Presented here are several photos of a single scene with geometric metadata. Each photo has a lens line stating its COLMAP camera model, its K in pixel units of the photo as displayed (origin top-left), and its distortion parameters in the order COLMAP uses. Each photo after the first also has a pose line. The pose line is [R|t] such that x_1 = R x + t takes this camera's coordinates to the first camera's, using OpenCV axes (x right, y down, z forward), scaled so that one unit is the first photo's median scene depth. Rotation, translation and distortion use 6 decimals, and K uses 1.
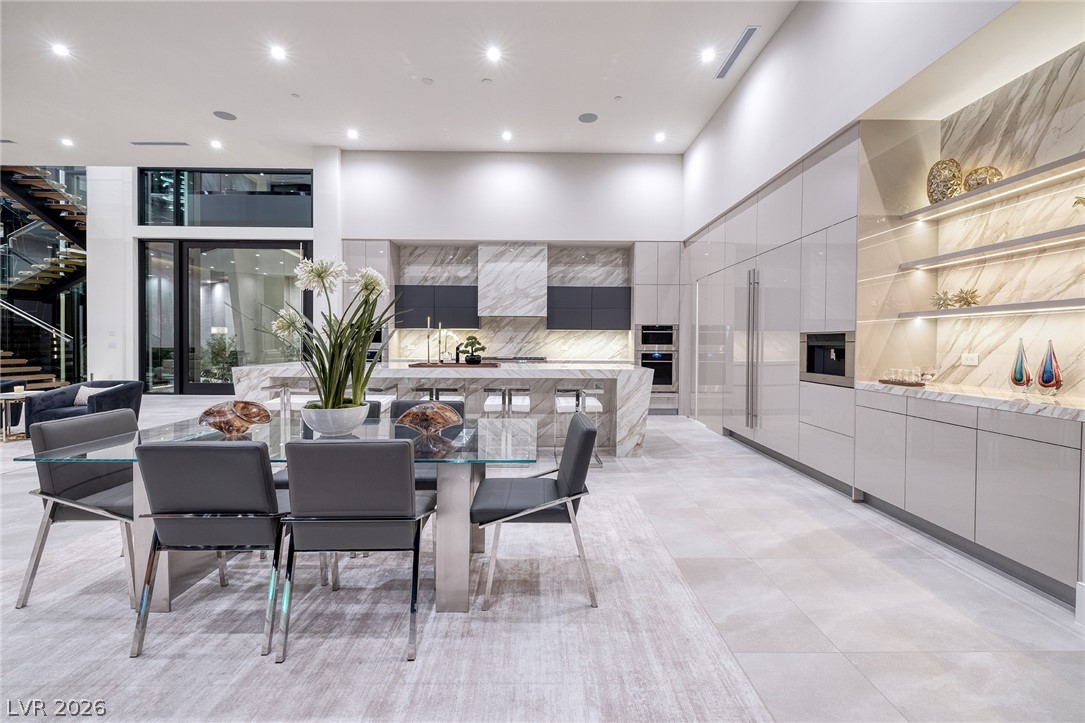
lens RADIAL K [[460.9, 0, 551.3], [0, 460.9, 344.5], [0, 0, 1]] dist [0.001879, 0.000180]
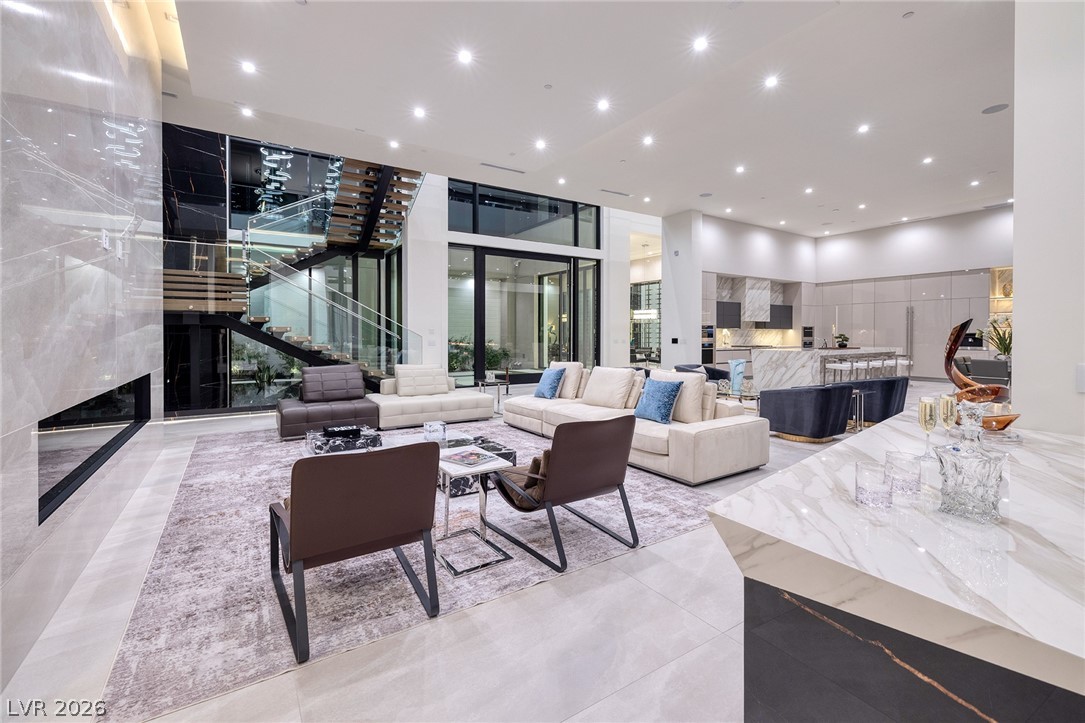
lens RADIAL K [[460.9, 0, 551.3], [0, 460.9, 344.5], [0, 0, 1]] dist [0.001879, 0.000180]
pose [[0.842117, -0.019939, 0.538926, -1.674354], [0.008622, 0.999686, 0.023514, -0.022655], [-0.539226, -0.015154, 0.842025, -0.035698]]
